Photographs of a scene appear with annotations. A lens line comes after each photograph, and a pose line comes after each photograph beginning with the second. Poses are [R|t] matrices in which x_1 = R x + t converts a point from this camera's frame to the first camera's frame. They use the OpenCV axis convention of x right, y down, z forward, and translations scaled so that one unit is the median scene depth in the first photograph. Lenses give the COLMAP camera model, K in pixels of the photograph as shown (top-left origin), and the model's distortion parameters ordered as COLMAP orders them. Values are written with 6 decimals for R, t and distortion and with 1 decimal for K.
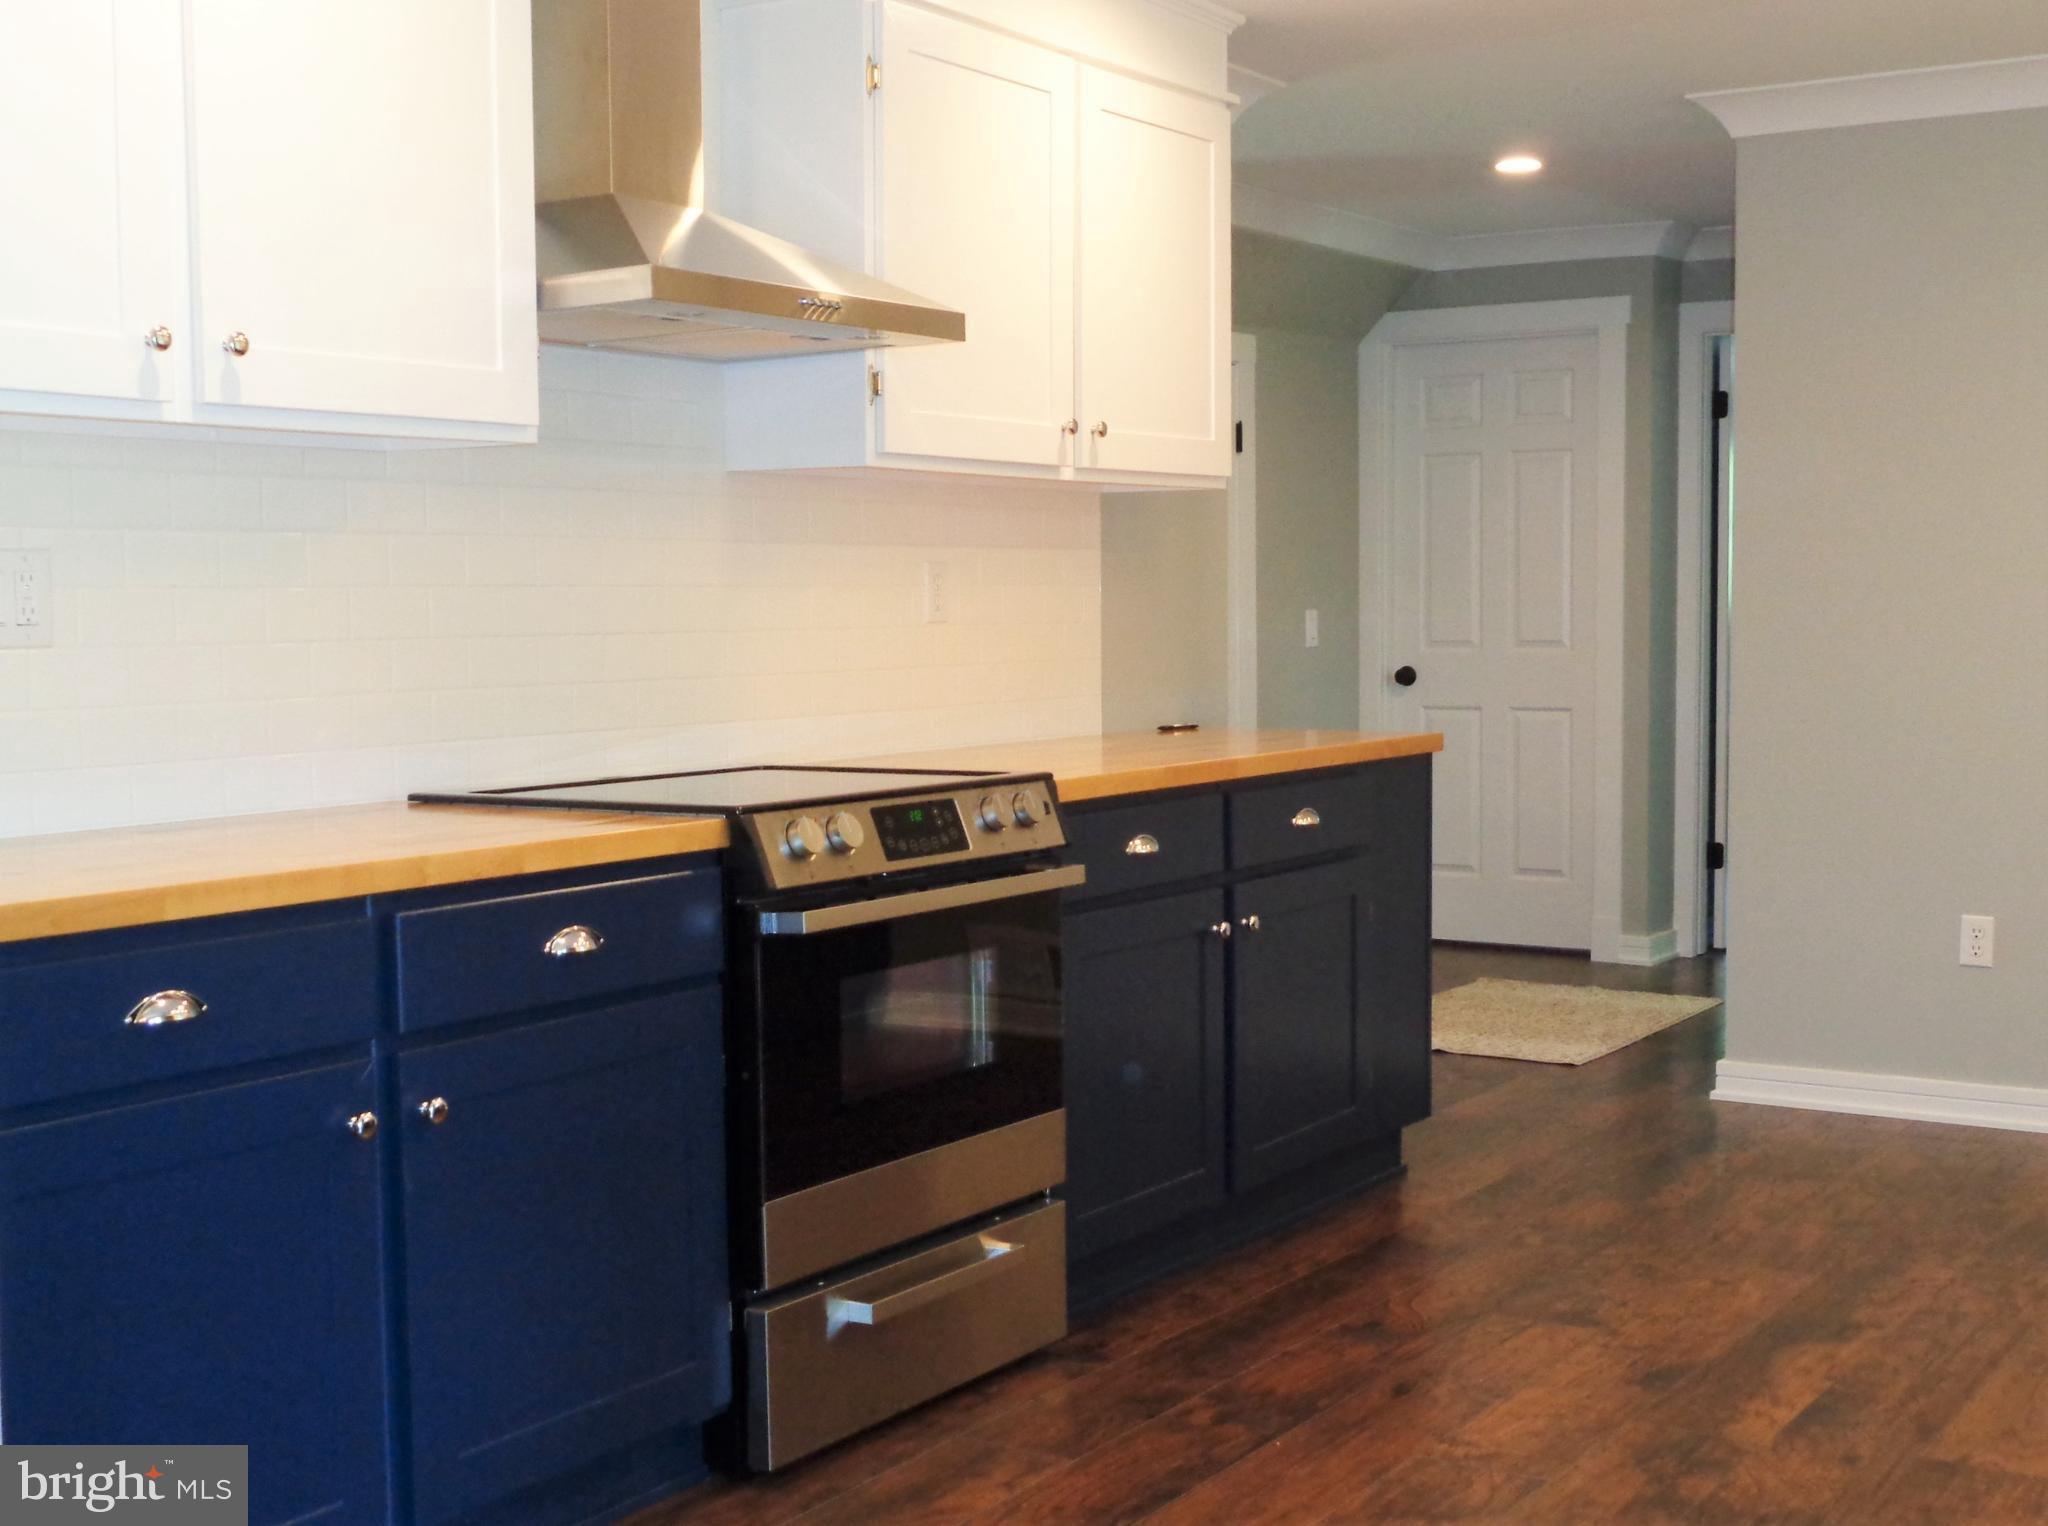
lens RADIAL K [[2564.4, 0, 1024.0], [0, 2564.4, 763.0], [0, 0, 1]] dist [-0.007785, 0.003916]
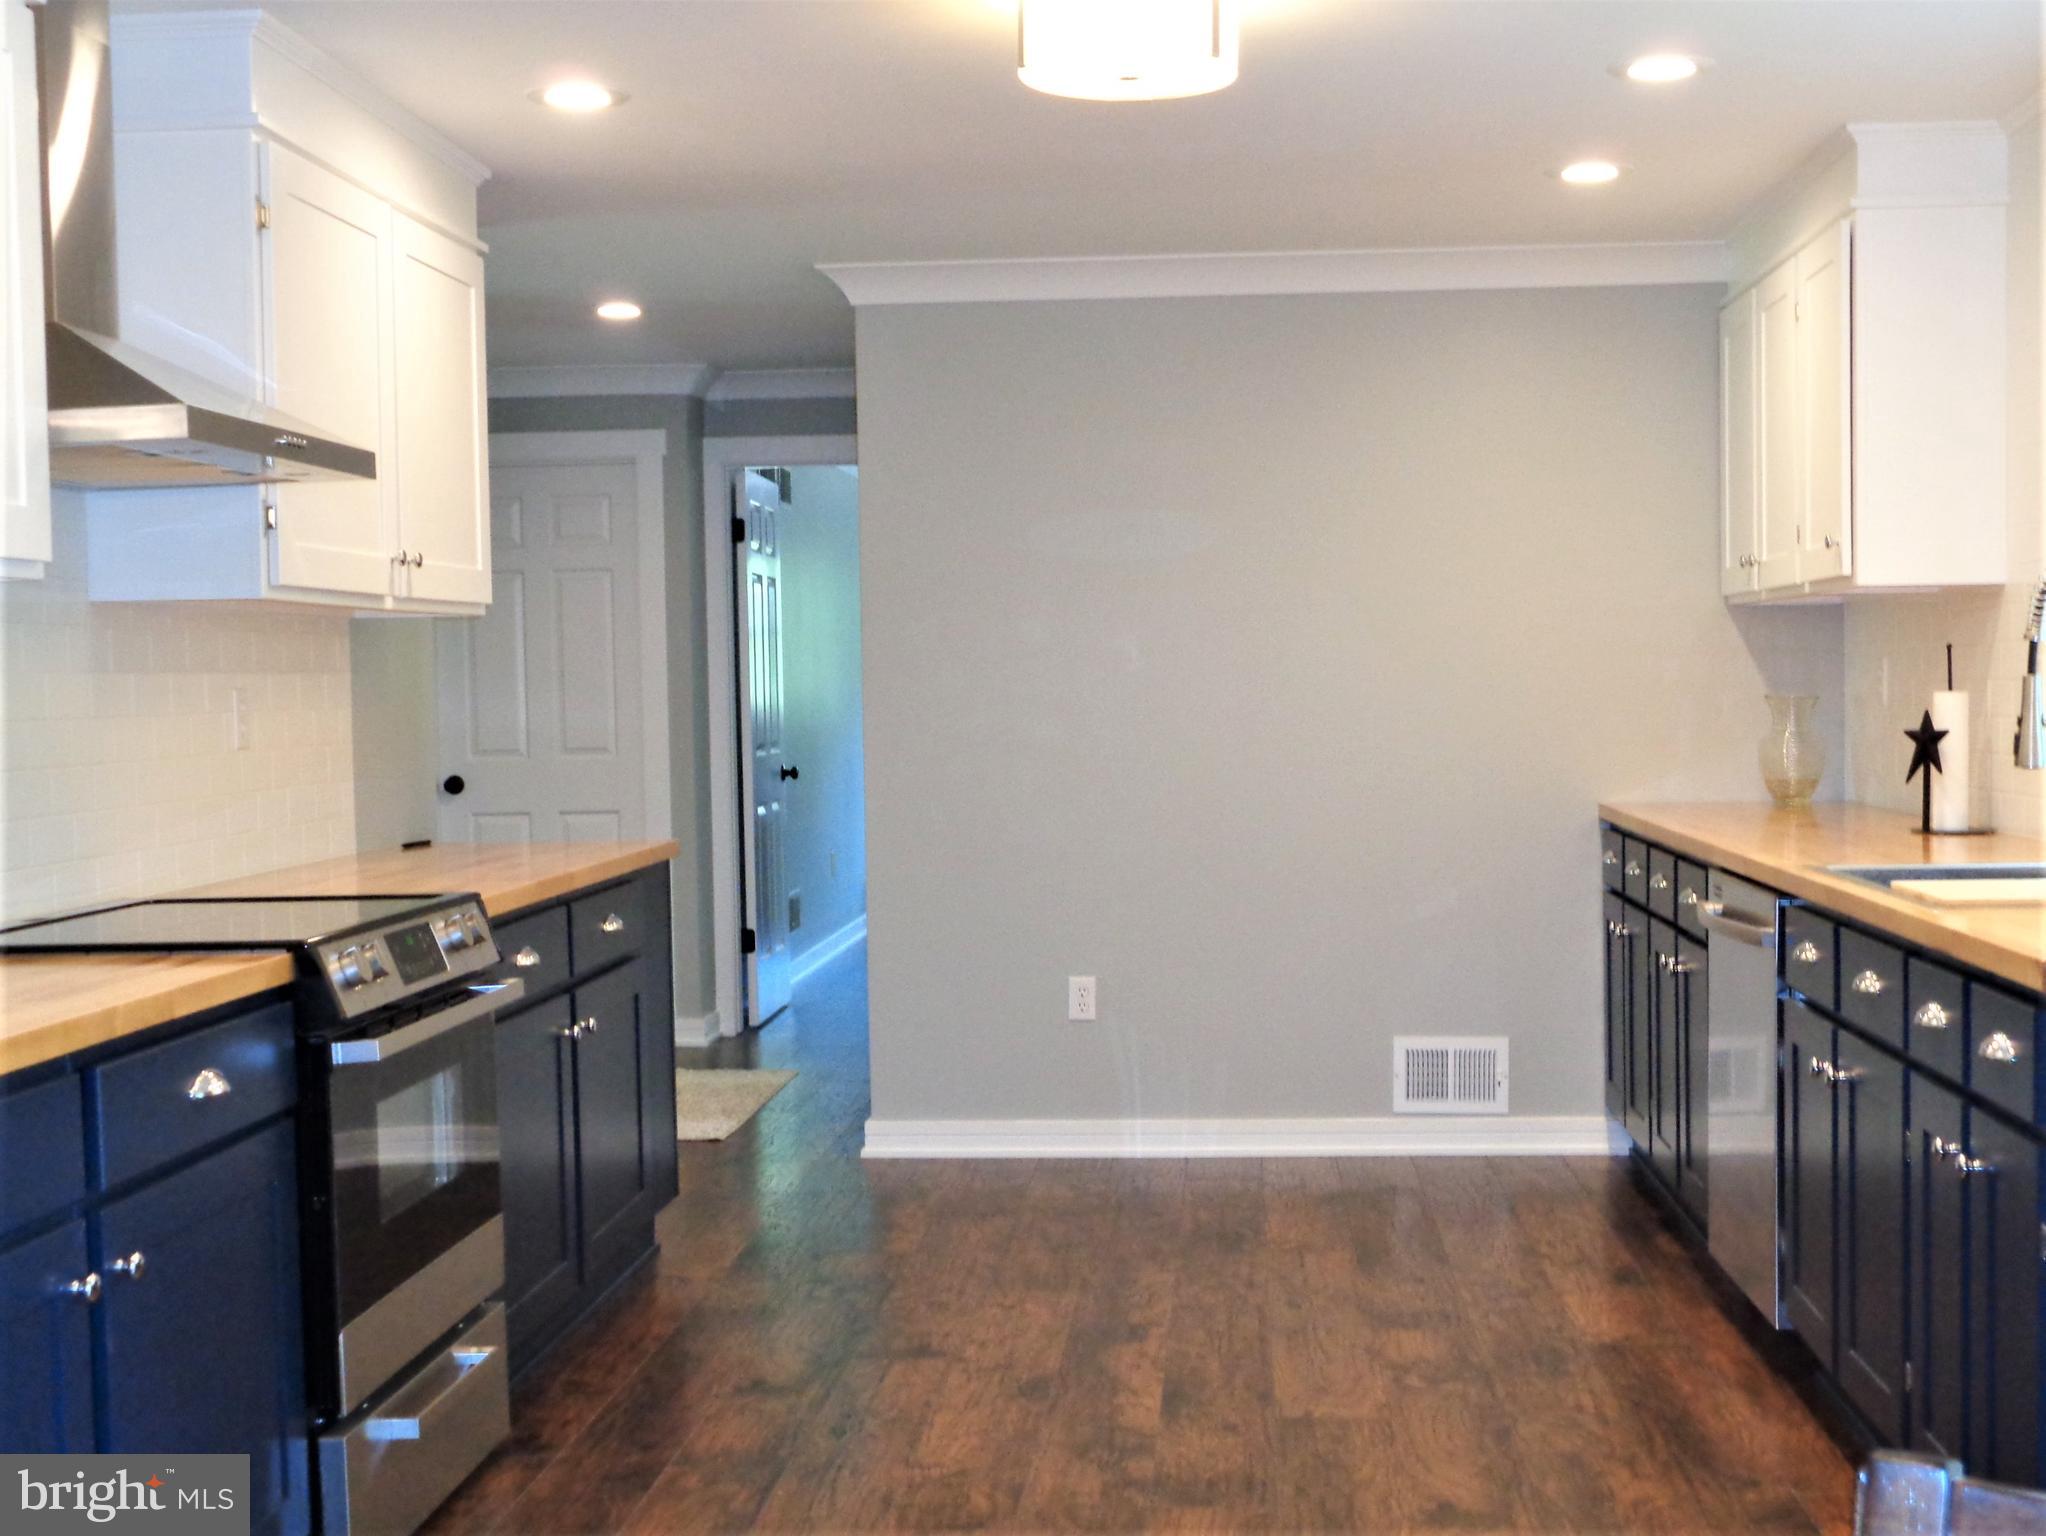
lens RADIAL K [[2521.9, 0, 1023.0], [0, 2521.9, 768.0], [0, 0, 1]] dist [0.003624, 0.031008]
pose [[0.880136, -0.025282, 0.474048, -0.272629], [0.042004, 0.998812, -0.024716, -0.012038], [-0.472859, 0.041665, 0.880152, -0.013679]]
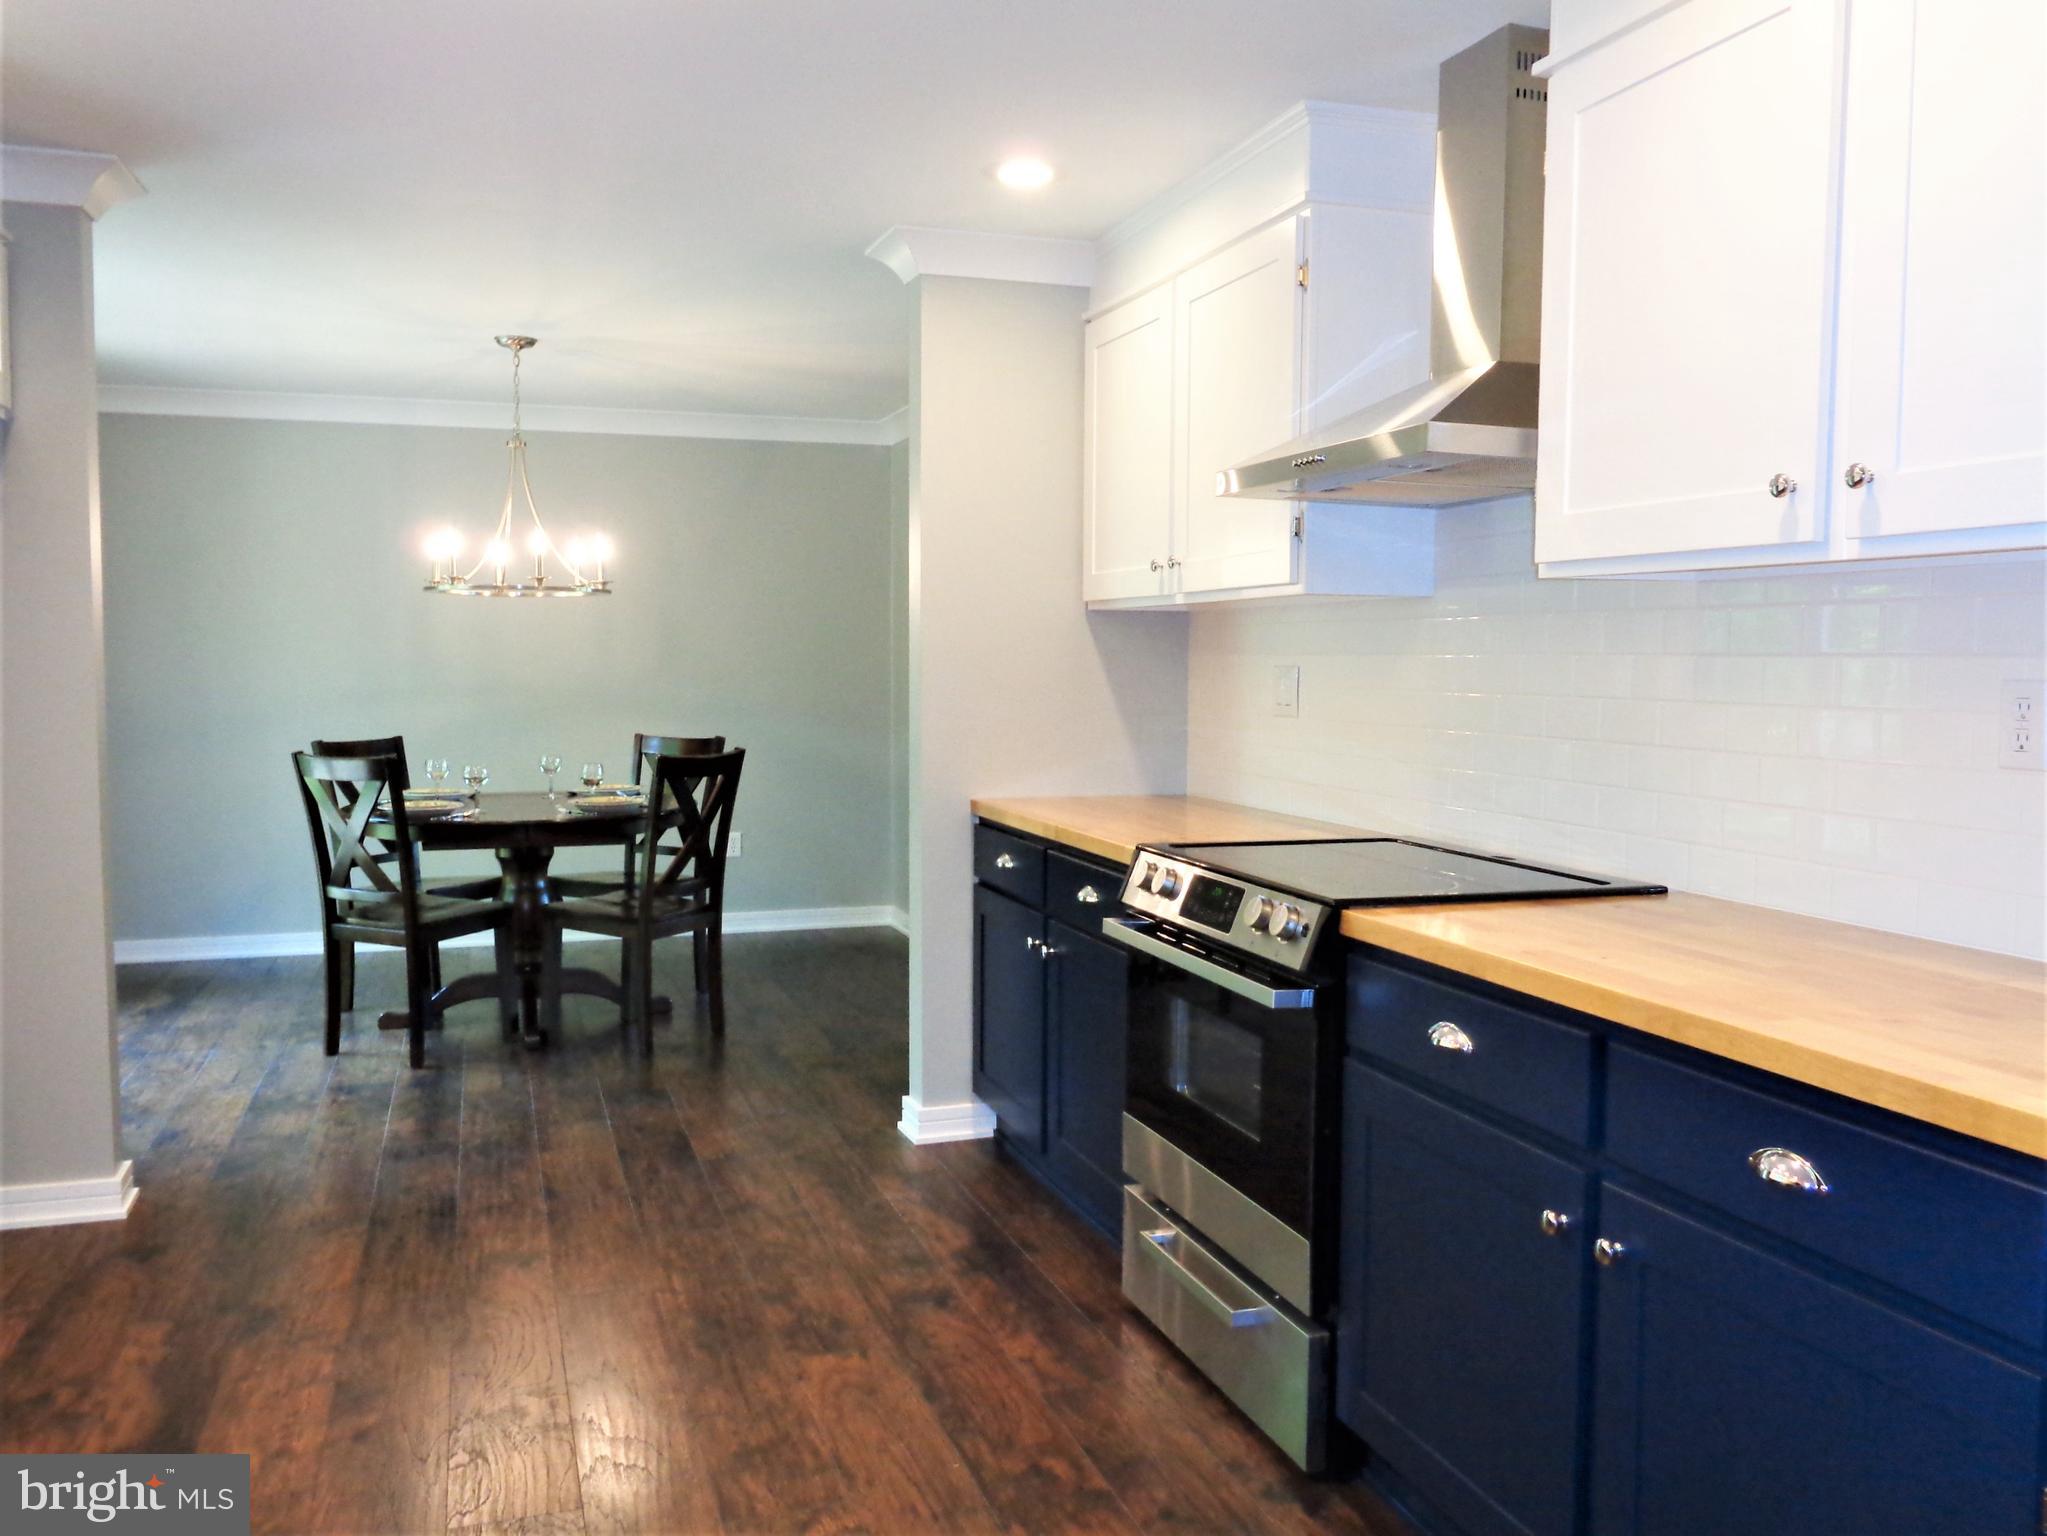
lens RADIAL K [[1625.2, 0, 1023.5], [0, 1625.2, 768.0], [0, 0, 1]] dist [-0.004263, -0.001825]
pose [[-0.625002, 0.054563, -0.778714, 0.538473], [-0.052363, 0.992377, 0.111561, -0.104397], [0.778865, 0.110501, -0.617380, 1.240340]]
